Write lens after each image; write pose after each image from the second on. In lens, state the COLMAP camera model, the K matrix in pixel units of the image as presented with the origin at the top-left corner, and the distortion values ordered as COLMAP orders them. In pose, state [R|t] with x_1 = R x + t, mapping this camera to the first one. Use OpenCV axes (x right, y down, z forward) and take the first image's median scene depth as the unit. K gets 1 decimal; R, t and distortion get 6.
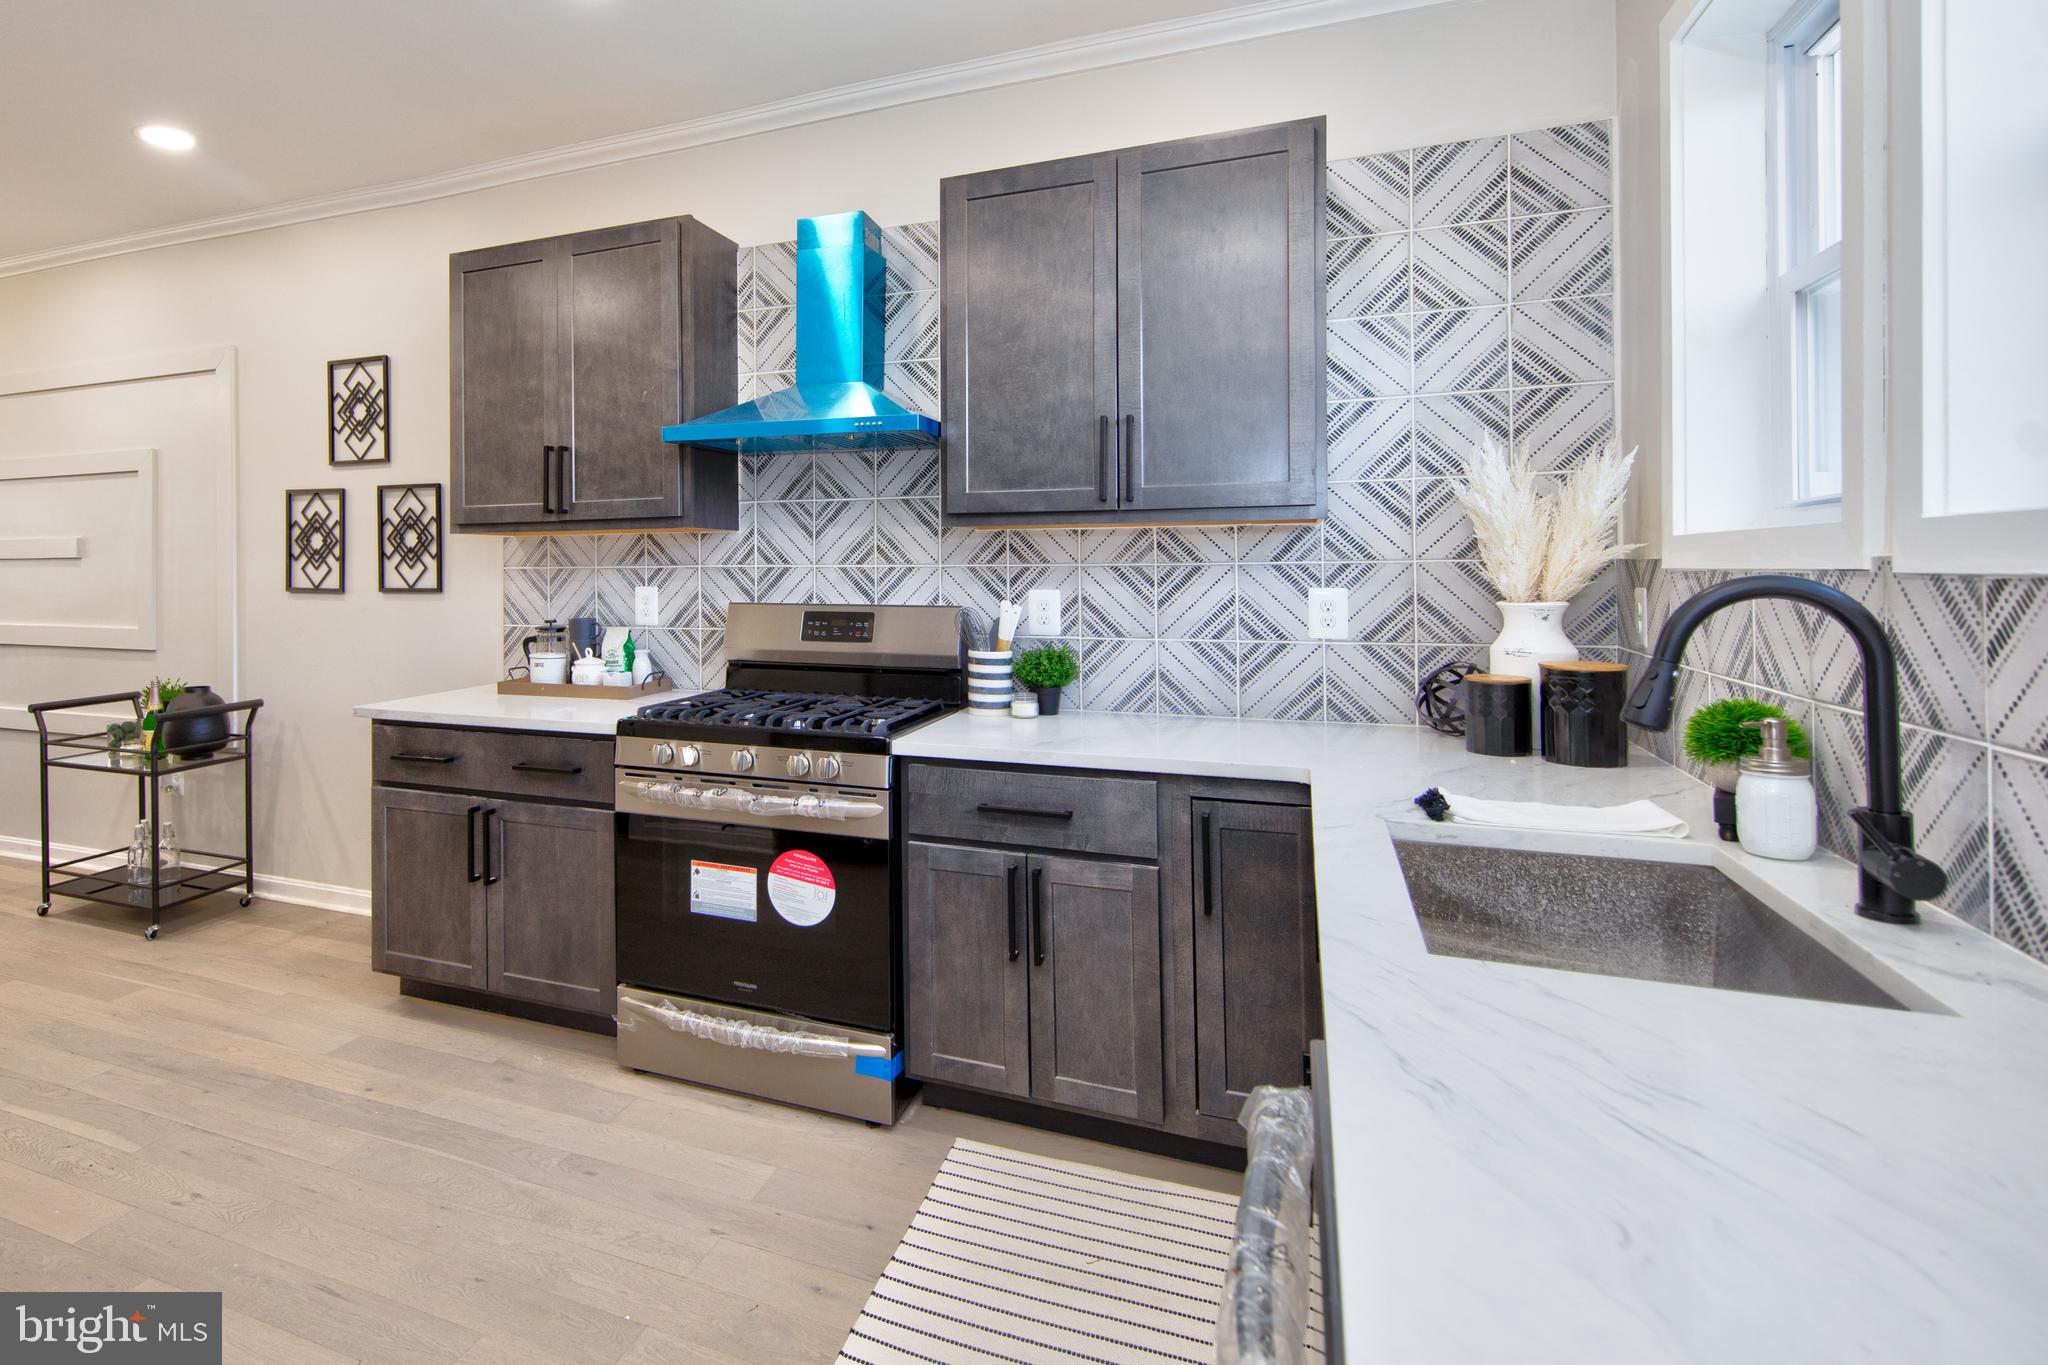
lens RADIAL K [[1043.0, 0, 853.7], [0, 1043.0, 566.0], [0, 0, 1]] dist [0.001991, -0.001797]
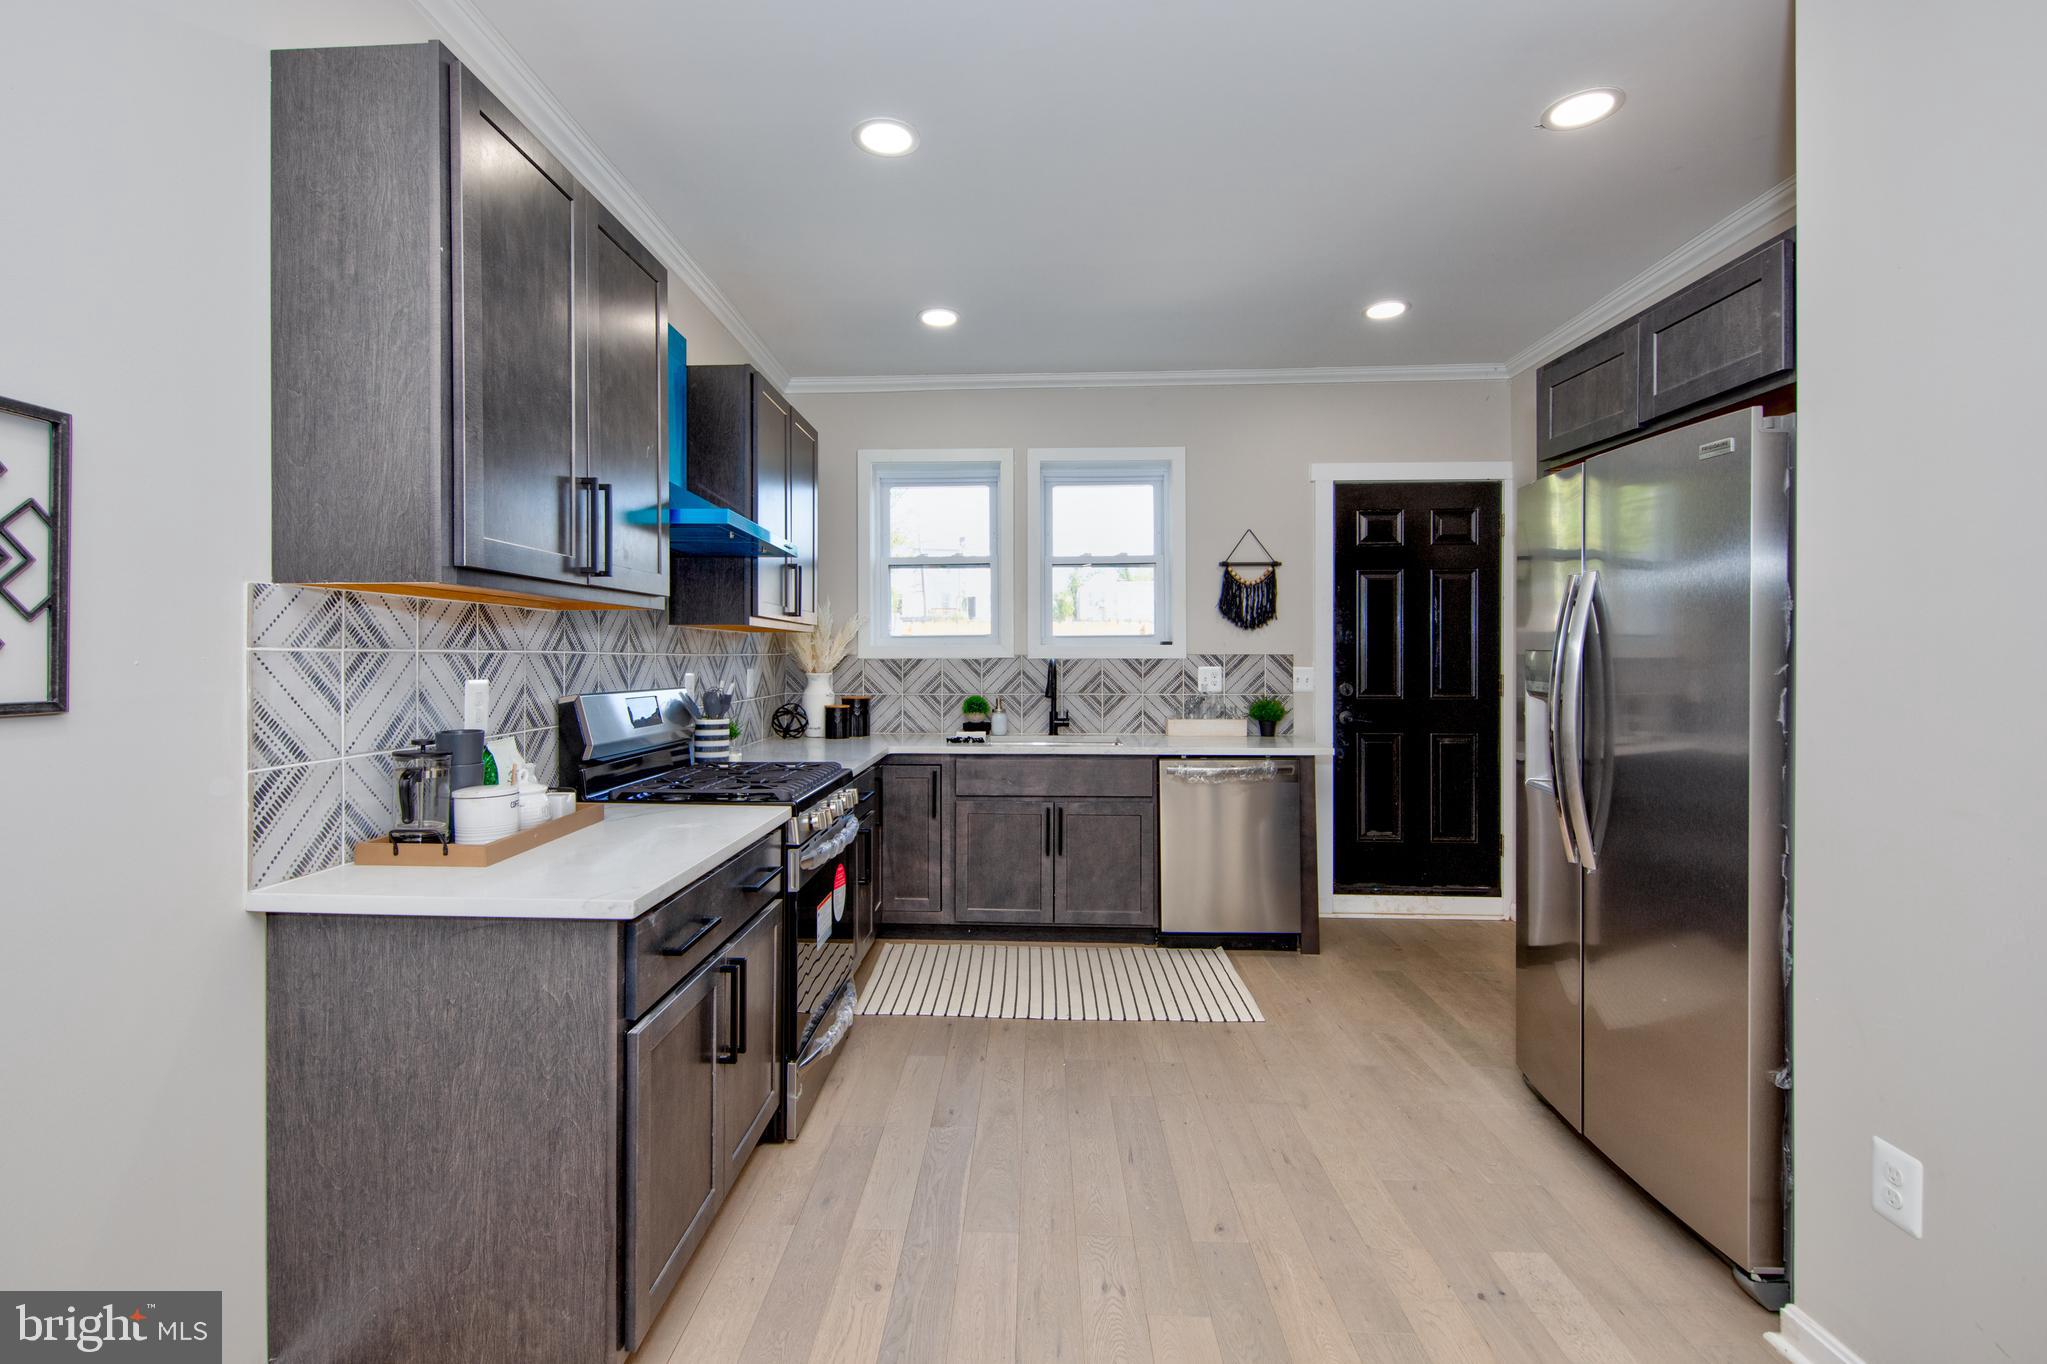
lens RADIAL K [[926.4, 0, 980.9], [0, 926.4, 664.7], [0, 0, 1]] dist [0.001743, -0.002722]
pose [[-0.339578, -0.000091, 0.940578, -1.006843], [0.002176, 0.999997, 0.000883, 0.011081], [-0.940575, 0.002347, -0.339577, 1.002339]]
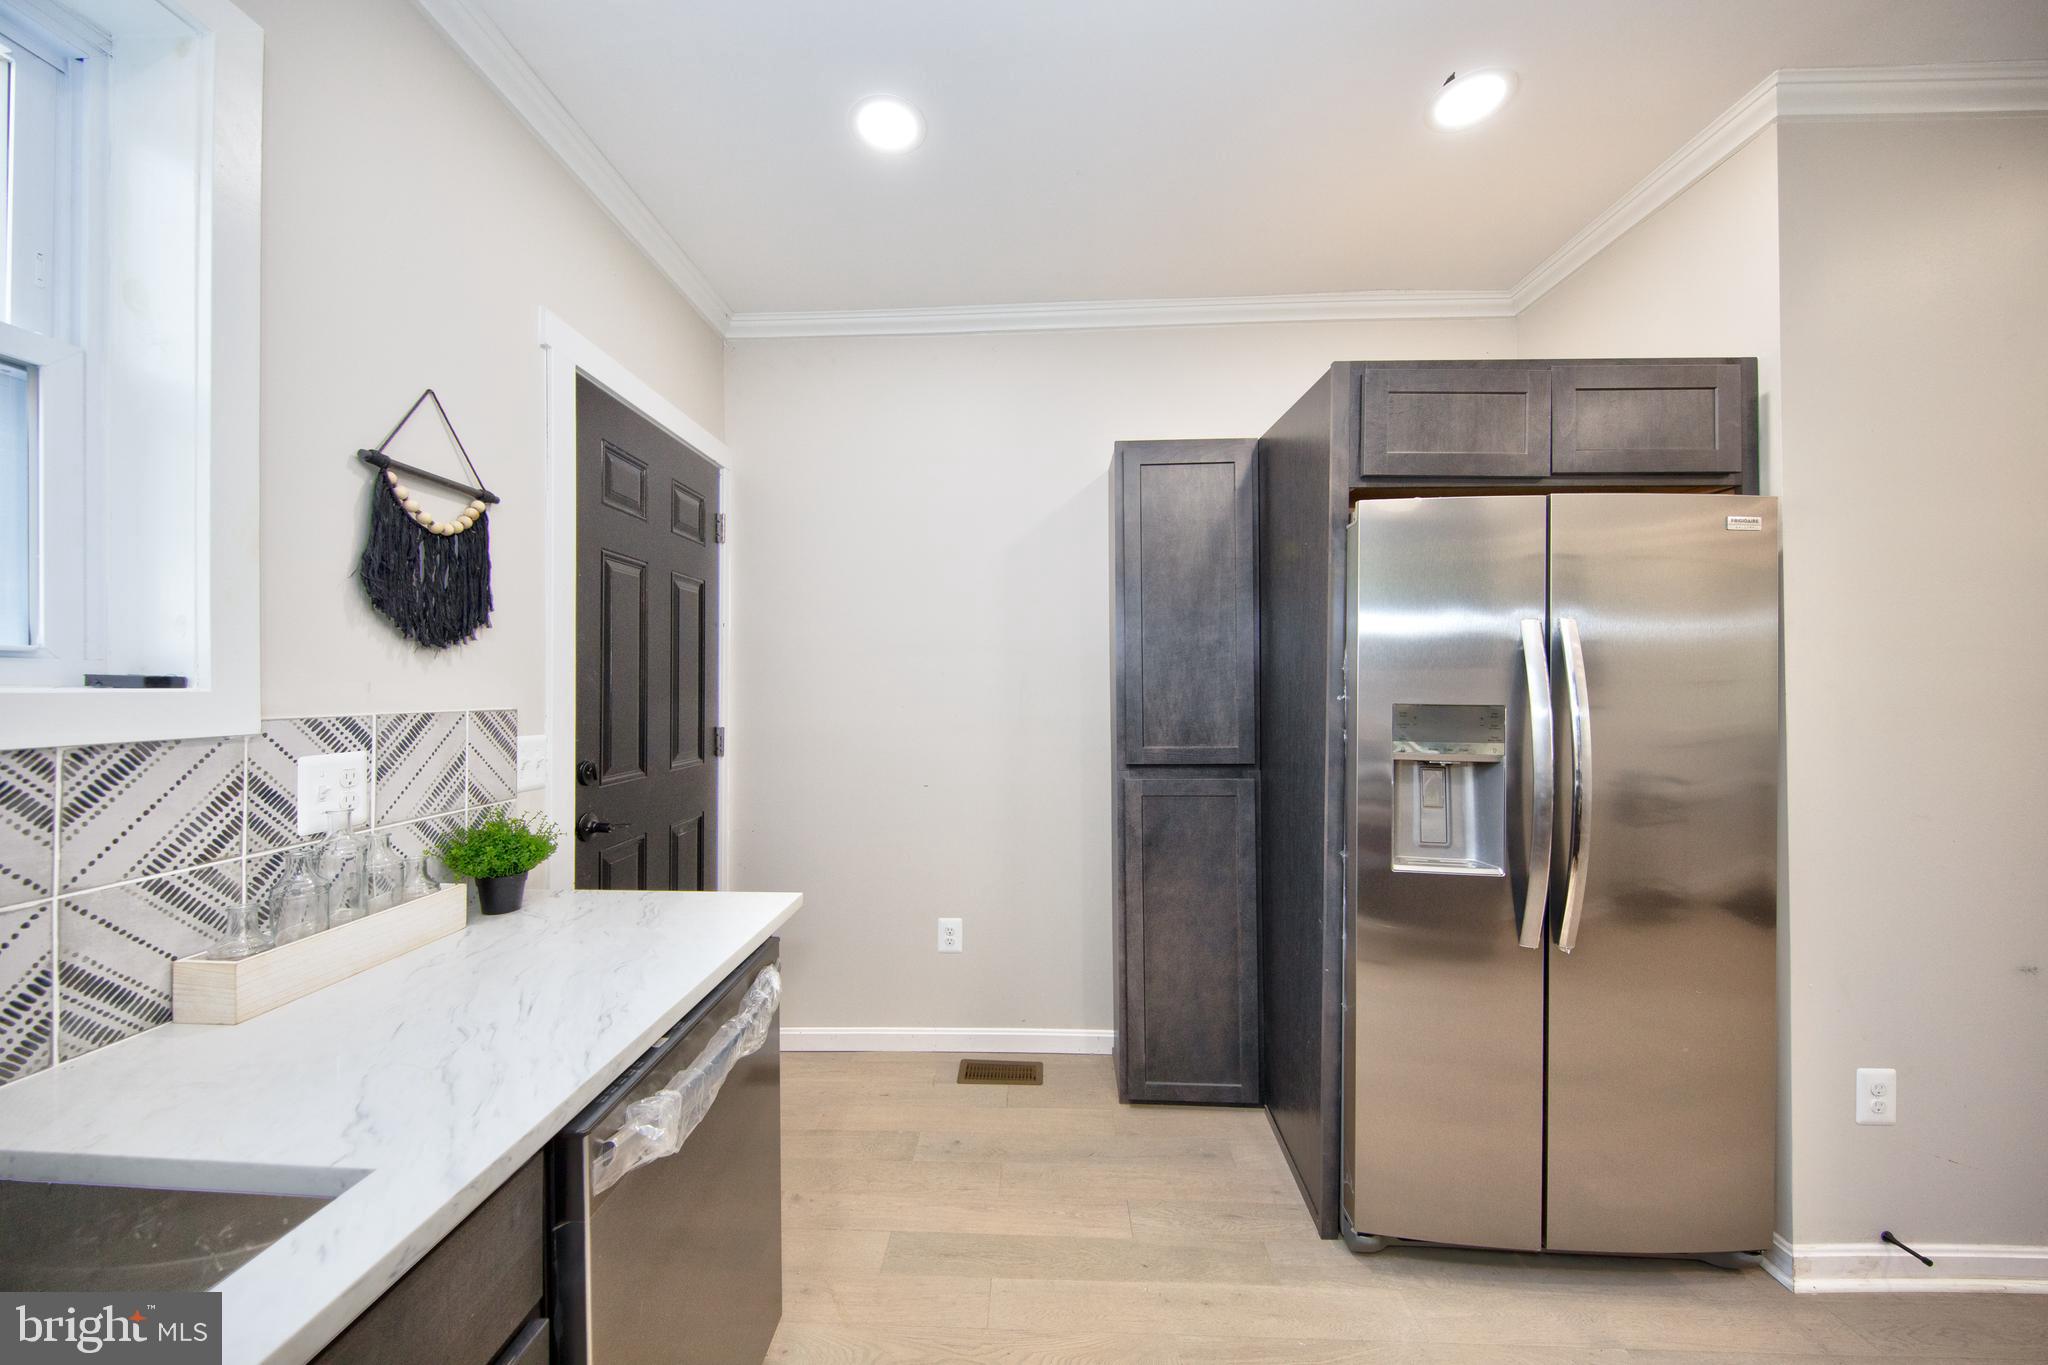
lens RADIAL K [[727.3, 0, 1021.7], [0, 727.3, 673.9], [0, 0, 1]] dist [0.003569, 0.000199]
pose [[-0.929395, 0.006799, -0.369025, 0.081796], [0.012198, 0.999850, -0.012299, -0.017324], [0.368886, -0.015932, -0.929338, 0.643502]]
